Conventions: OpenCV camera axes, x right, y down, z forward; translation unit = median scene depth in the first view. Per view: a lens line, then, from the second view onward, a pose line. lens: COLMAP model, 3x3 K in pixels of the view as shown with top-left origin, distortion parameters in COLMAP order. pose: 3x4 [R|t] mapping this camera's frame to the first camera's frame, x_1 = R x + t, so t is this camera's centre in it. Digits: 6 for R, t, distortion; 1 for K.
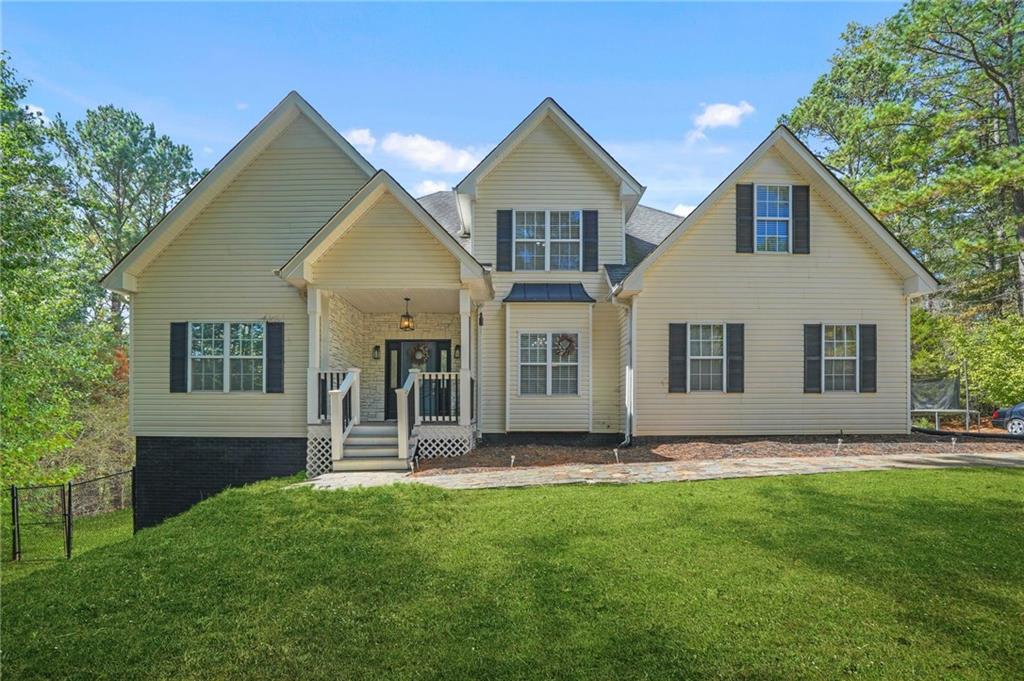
lens RADIAL K [[439.1, 0, 521.1], [0, 439.1, 383.4], [0, 0, 1]] dist [-0.012582, -0.000355]
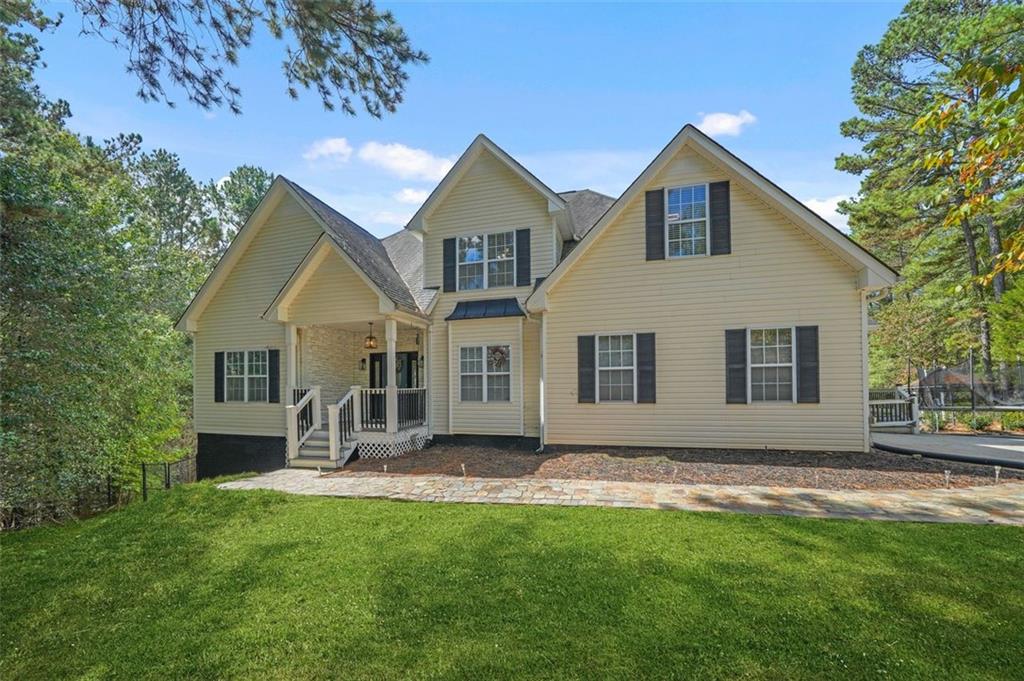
lens RADIAL K [[439.1, 0, 513.7], [0, 439.1, 348.4], [0, 0, 1]] dist [-0.012582, -0.000355]
pose [[0.948710, -0.032340, -0.314488, 0.510090], [0.029108, 0.999464, -0.014969, -0.094418], [0.314804, 0.005047, 0.949143, -0.033340]]
